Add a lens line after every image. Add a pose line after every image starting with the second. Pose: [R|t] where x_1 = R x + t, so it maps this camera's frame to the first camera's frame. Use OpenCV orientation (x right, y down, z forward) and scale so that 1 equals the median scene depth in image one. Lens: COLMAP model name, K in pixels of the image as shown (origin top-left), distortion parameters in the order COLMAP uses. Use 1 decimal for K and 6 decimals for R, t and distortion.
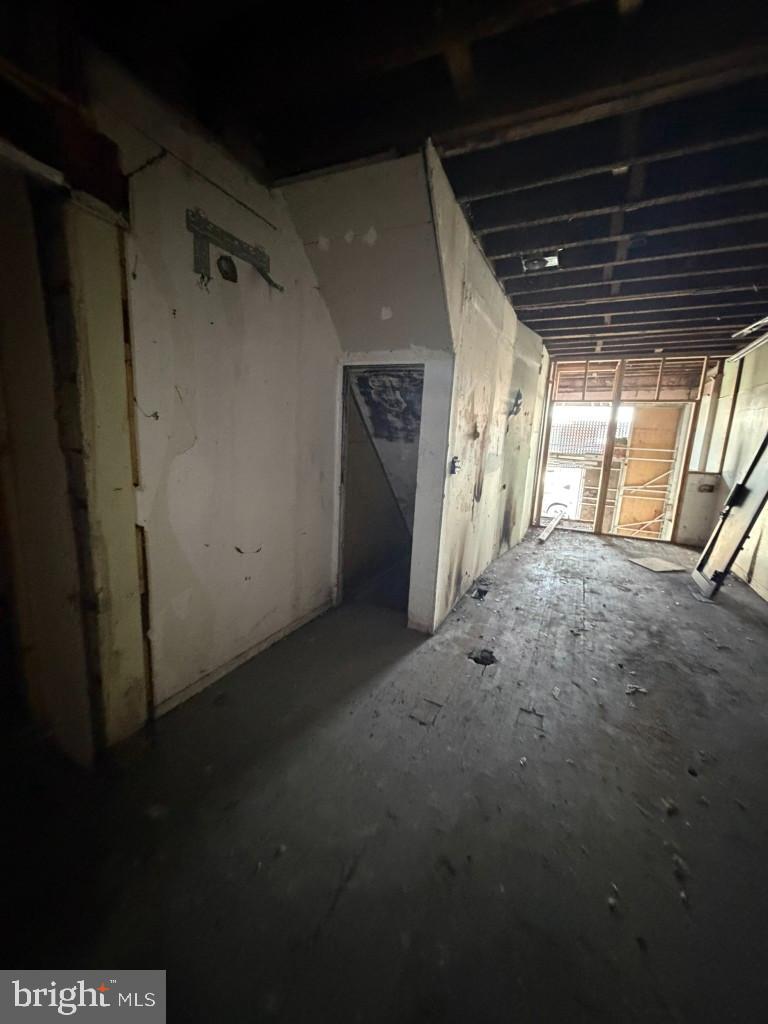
lens RADIAL K [[410.3, 0, 384.3], [0, 410.3, 507.0], [0, 0, 1]] dist [-0.000800, 0.000379]
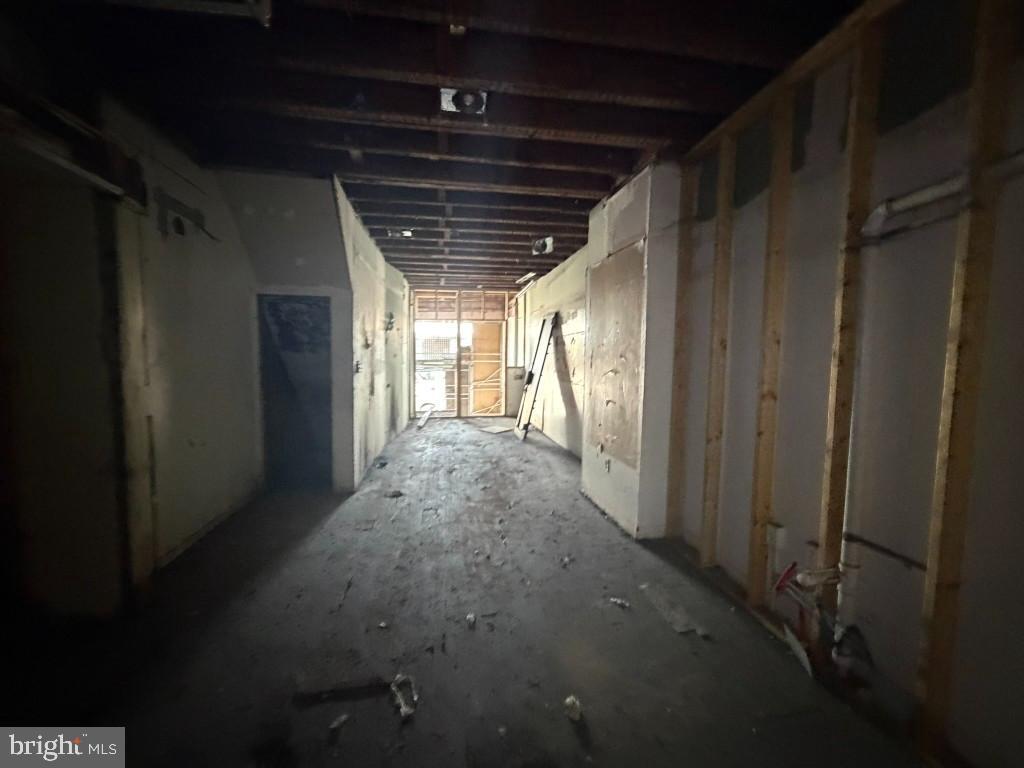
lens RADIAL K [[410.3, 0, 507.7], [0, 410.3, 382.2], [0, 0, 1]] dist [-0.000800, 0.000379]
pose [[0.821583, -0.077943, 0.564736, -0.177285], [0.128733, 0.990388, -0.050591, 0.074950], [-0.555364, 0.114265, 0.823720, -0.377513]]
